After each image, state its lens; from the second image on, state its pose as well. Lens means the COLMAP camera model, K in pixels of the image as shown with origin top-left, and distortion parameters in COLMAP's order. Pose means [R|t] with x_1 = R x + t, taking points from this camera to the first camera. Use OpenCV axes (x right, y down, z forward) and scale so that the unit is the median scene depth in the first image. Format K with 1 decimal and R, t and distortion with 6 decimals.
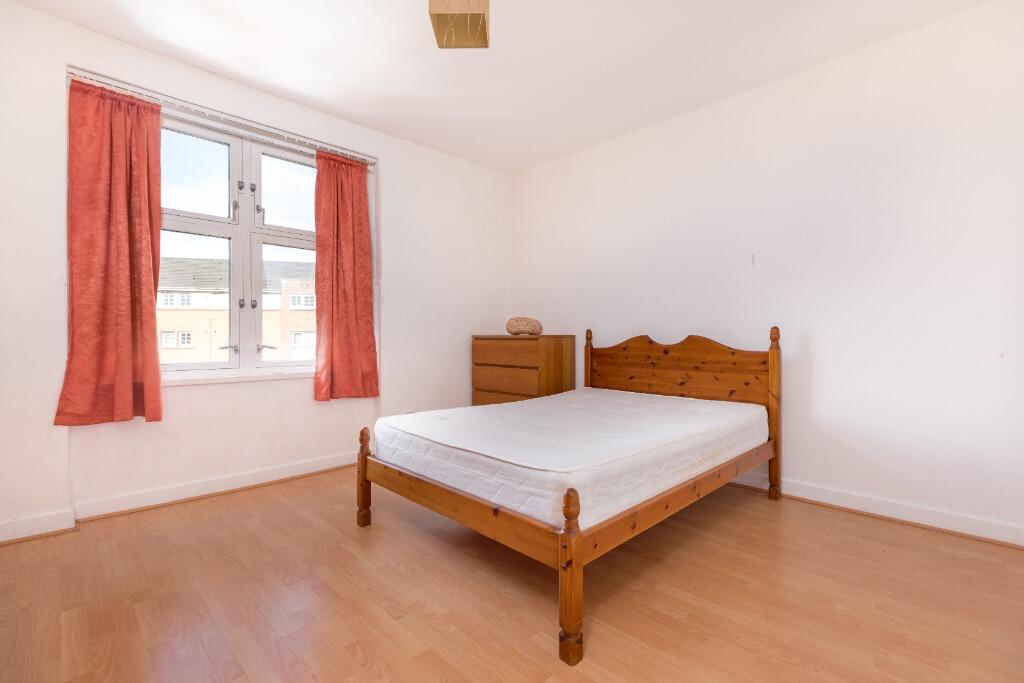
lens RADIAL K [[452.2, 0, 512.0], [0, 452.2, 341.5], [0, 0, 1]] dist [0.000681, 0.000142]
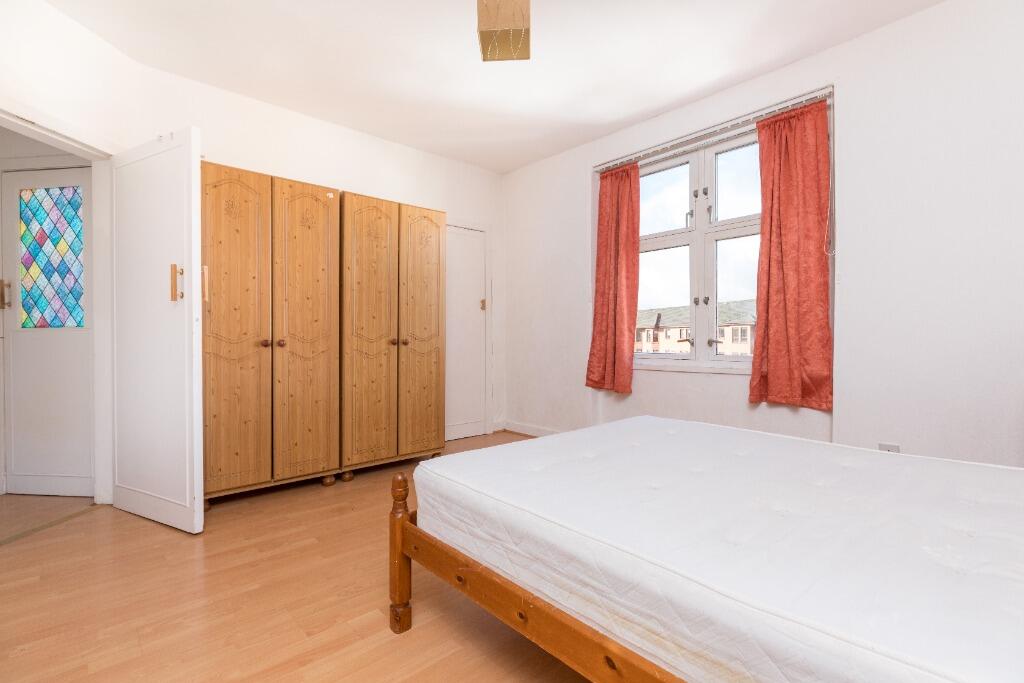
lens RADIAL K [[467.4, 0, 512.0], [0, 467.4, 341.5], [0, 0, 1]] dist [-0.002438, -0.000185]
pose [[-0.044315, 0.009409, -0.998973, 0.562260], [-0.000035, 0.999956, 0.009420, 0.003035], [0.999018, 0.000452, -0.044312, 0.605973]]
